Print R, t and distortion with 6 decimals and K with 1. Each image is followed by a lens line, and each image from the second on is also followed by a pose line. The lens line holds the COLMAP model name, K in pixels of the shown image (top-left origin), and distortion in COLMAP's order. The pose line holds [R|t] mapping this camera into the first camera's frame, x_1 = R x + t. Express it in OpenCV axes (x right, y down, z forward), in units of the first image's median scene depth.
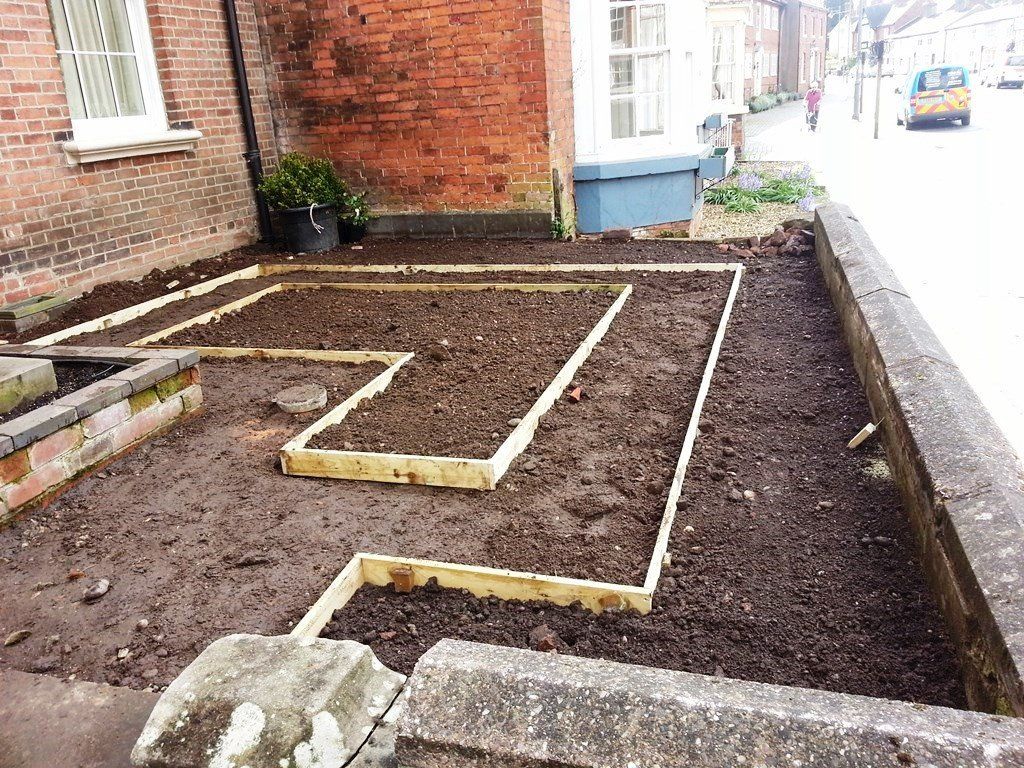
lens RADIAL K [[846.1, 0, 526.7], [0, 846.1, 372.8], [0, 0, 1]] dist [0.065495, -0.108957]
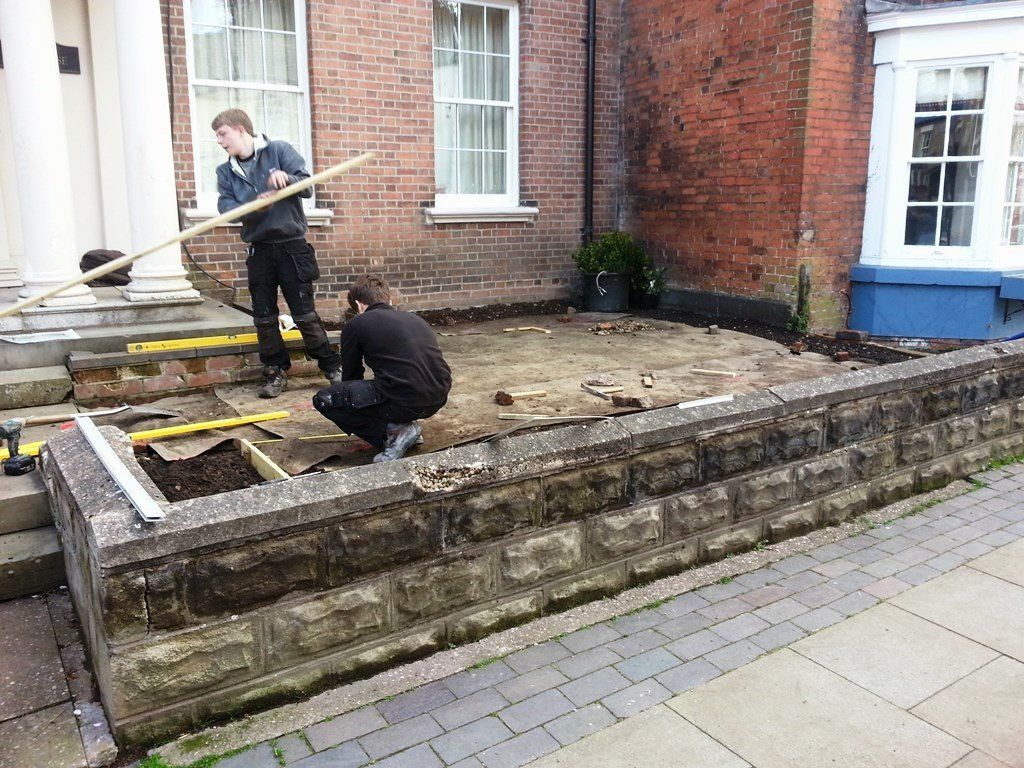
lens RADIAL K [[846.1, 0, 507.8], [0, 846.1, 380.5], [0, 0, 1]] dist [0.065495, -0.108957]
pose [[0.752869, 0.198210, -0.627615, 0.457958], [-0.248984, 0.968481, 0.007187, -0.018597], [0.609258, 0.150856, 0.778491, -0.024146]]
